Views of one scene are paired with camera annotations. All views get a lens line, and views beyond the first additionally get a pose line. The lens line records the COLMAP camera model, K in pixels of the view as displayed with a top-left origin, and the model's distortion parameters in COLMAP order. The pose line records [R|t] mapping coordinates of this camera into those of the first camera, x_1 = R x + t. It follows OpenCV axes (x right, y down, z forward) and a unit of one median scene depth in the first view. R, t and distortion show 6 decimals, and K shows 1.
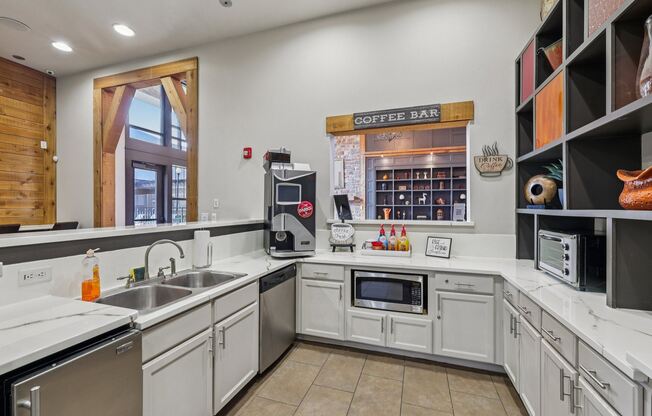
lens RADIAL K [[275.4, 0, 326.0], [0, 275.4, 208.0], [0, 0, 1]] dist [-0.003459, -0.000452]
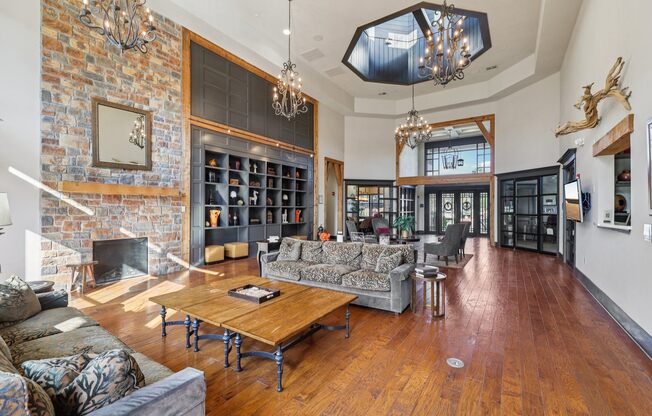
lens RADIAL K [[275.4, 0, 326.0], [0, 275.4, 208.0], [0, 0, 1]] dist [-0.003459, -0.000452]
pose [[0.267996, 0.004912, 0.963408, -0.351324], [-0.003701, 0.999985, -0.004069, -0.001651], [-0.963413, -0.002475, 0.268010, 0.561706]]
